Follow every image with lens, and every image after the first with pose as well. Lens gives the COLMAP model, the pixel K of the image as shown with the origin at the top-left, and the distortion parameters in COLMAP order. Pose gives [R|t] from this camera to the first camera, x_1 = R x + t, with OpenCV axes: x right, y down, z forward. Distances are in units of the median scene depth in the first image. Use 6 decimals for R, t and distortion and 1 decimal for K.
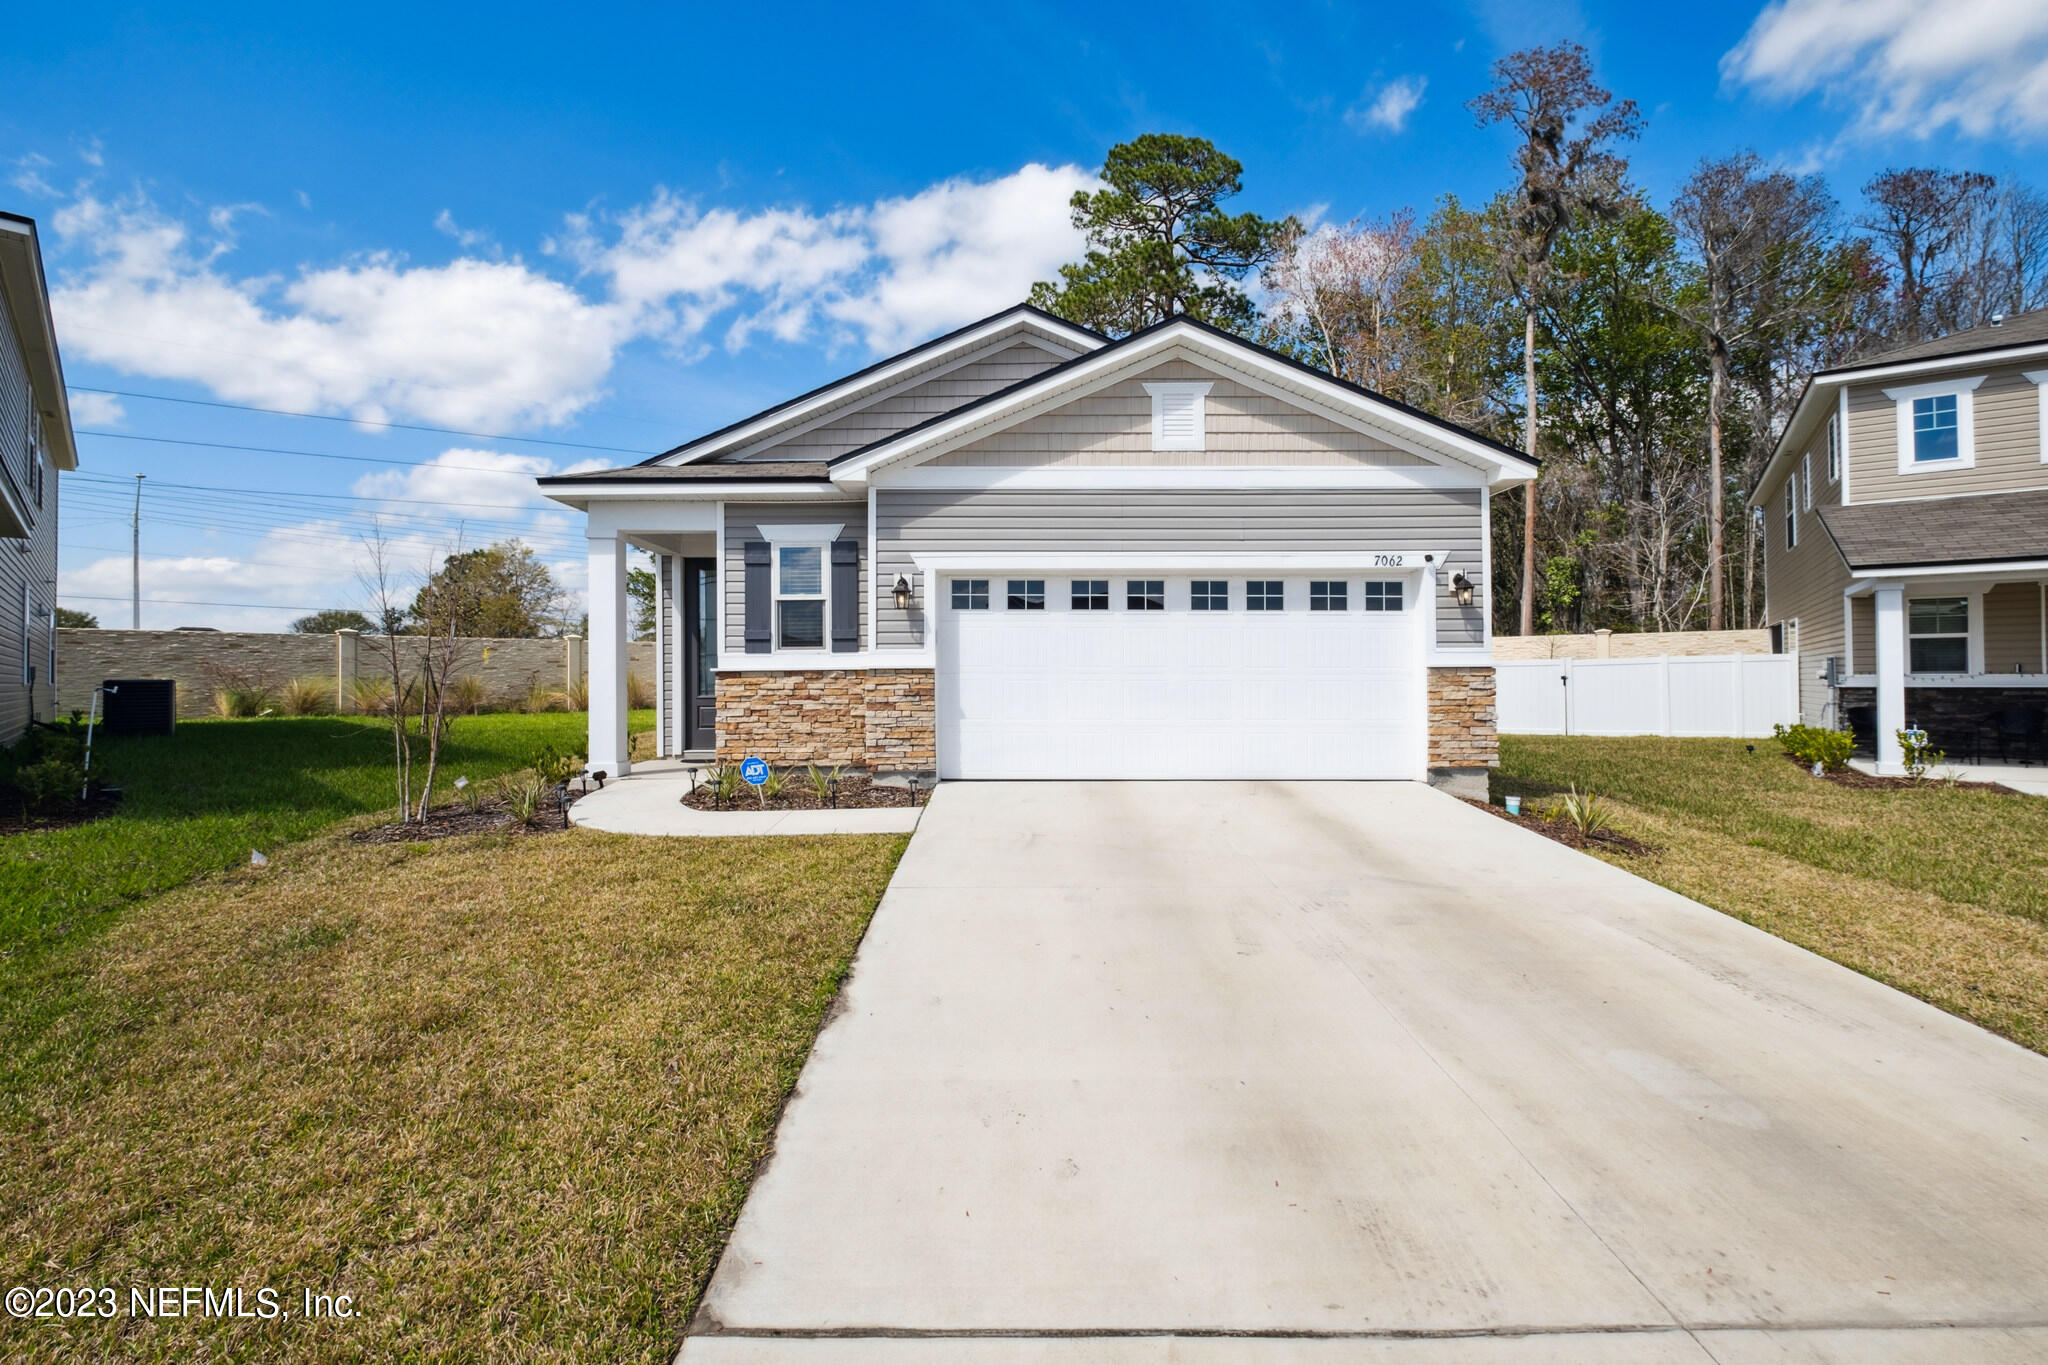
lens RADIAL K [[910.9, 0, 1014.4], [0, 910.9, 666.8], [0, 0, 1]] dist [-0.002258, -0.001395]
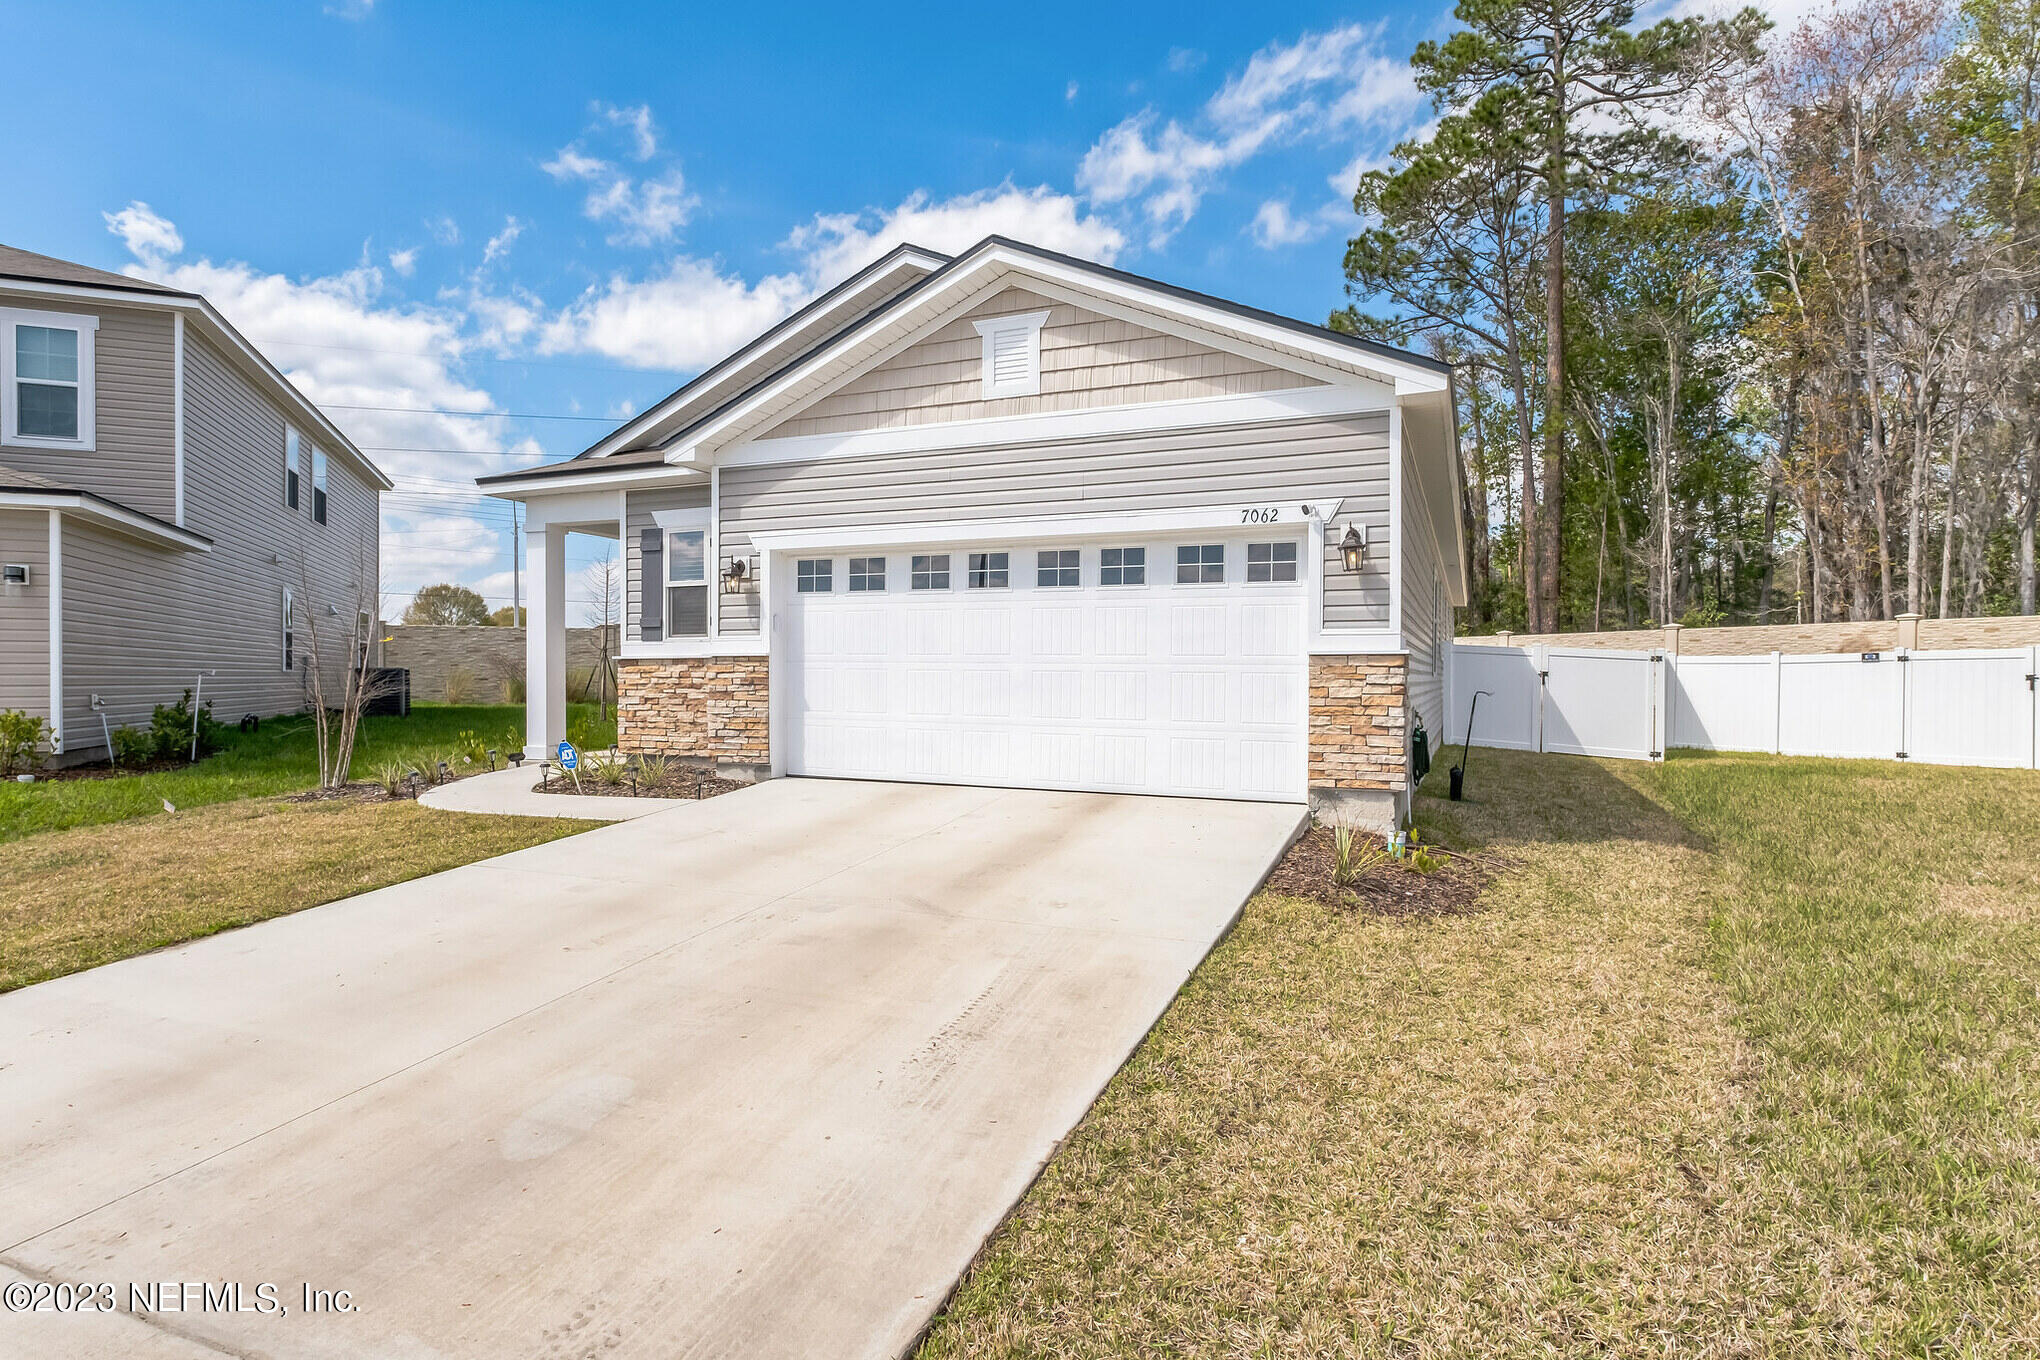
lens RADIAL K [[1073.8, 0, 1004.2], [0, 1073.8, 682.6], [0, 0, 1]] dist [0.008169, 0.000152]
pose [[0.917793, 0.010275, -0.396926, 0.558709], [-0.002220, 0.999782, 0.020749, 0.005612], [0.397053, -0.018162, 0.917616, 0.078730]]
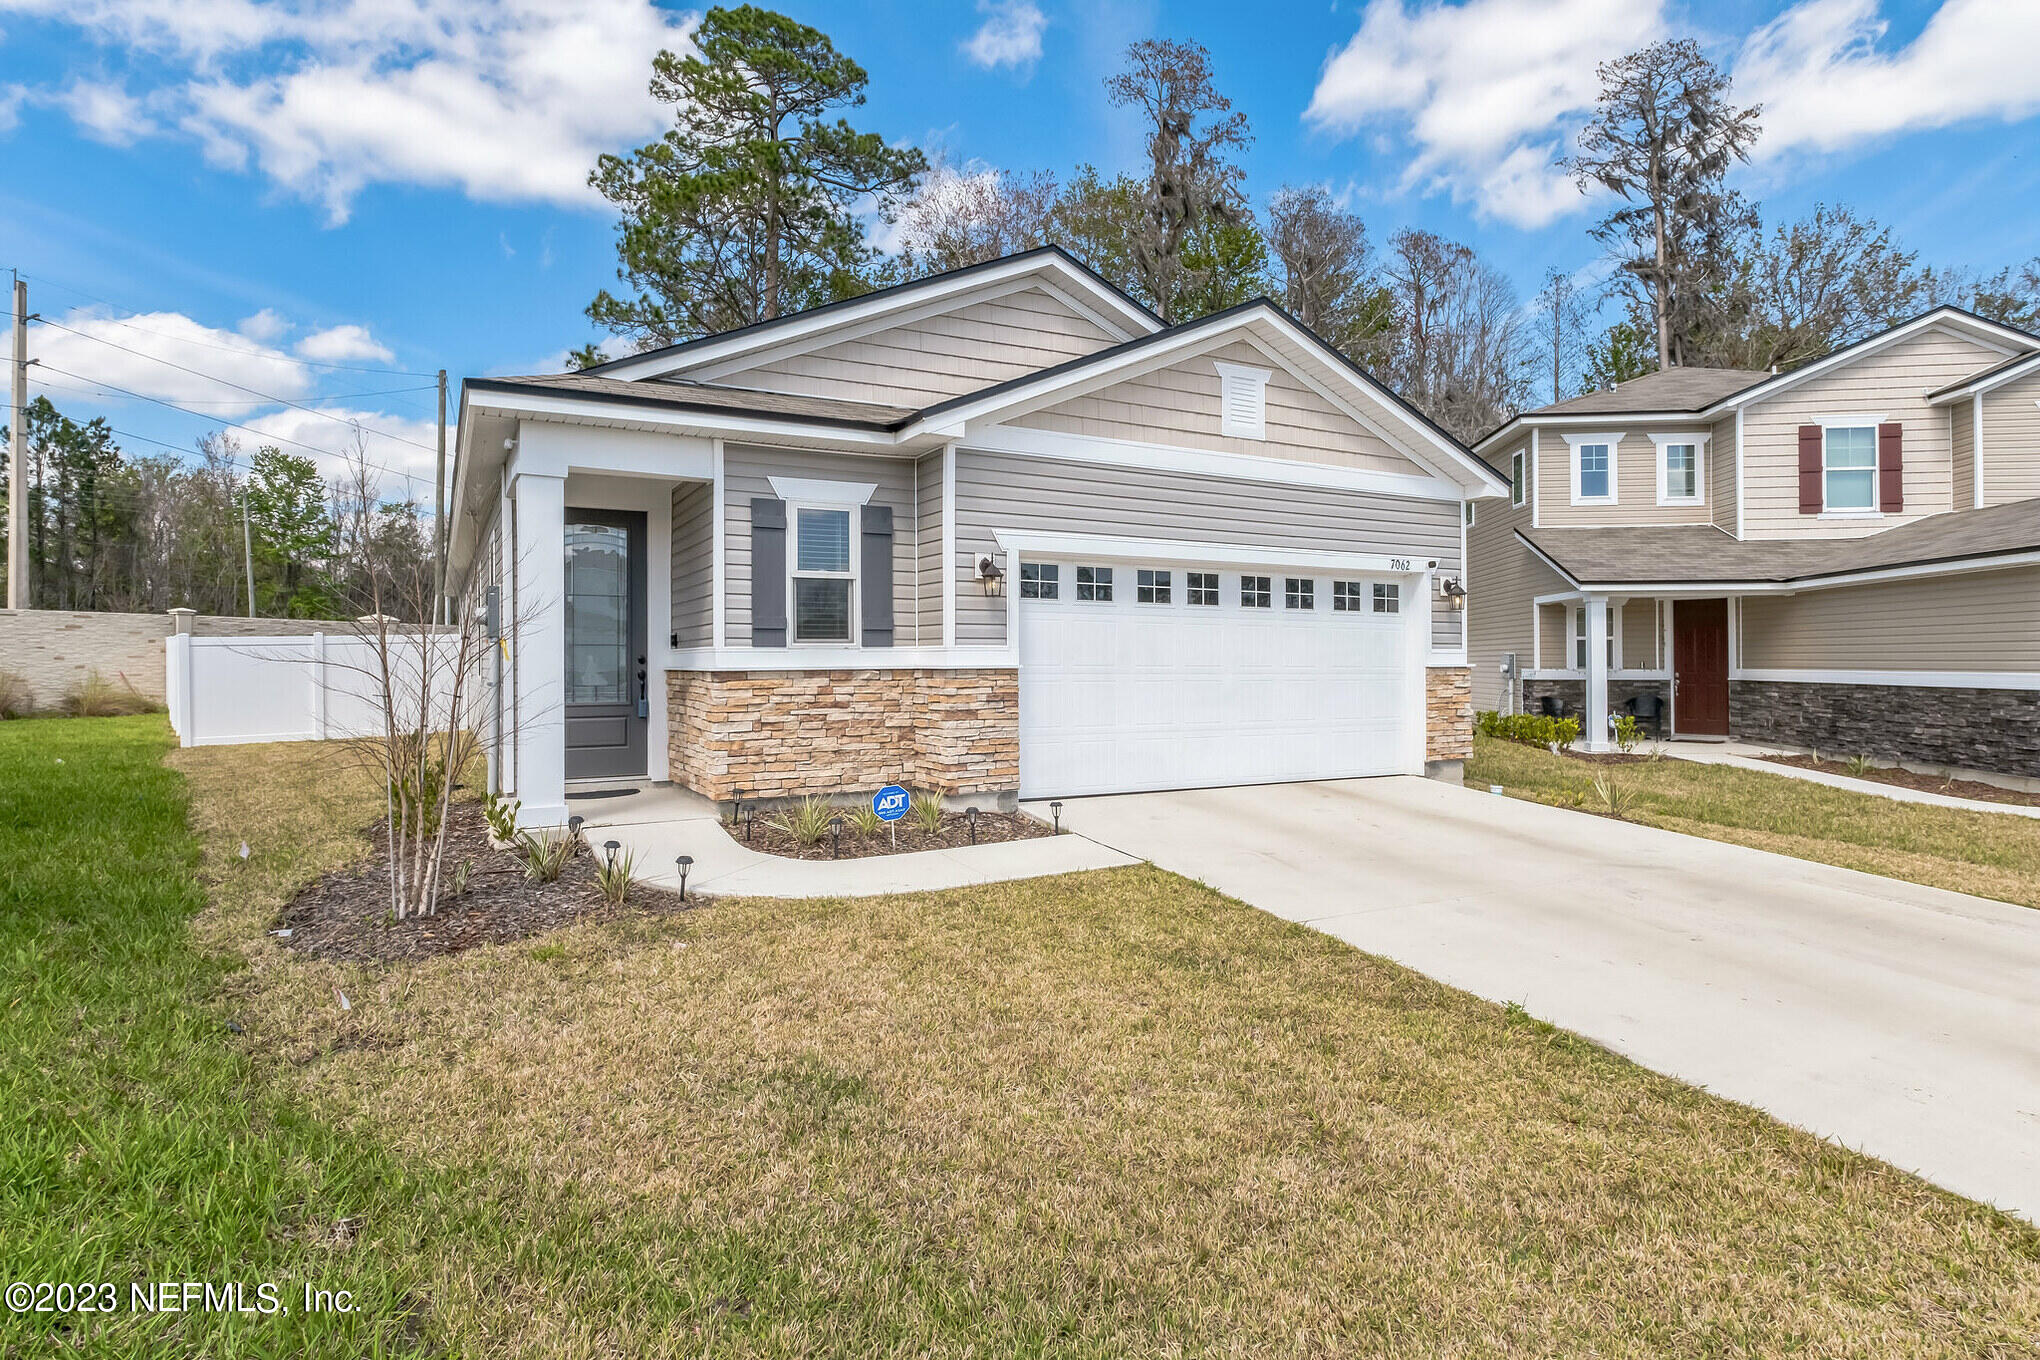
lens RADIAL K [[1073.8, 0, 1014.0], [0, 1073.8, 661.8], [0, 0, 1]] dist [0.008169, 0.000152]
pose [[0.876018, 0.002682, 0.482272, -0.553249], [-0.008038, 0.999927, 0.009041, -0.012895], [-0.482212, -0.011797, 0.875975, 0.131562]]
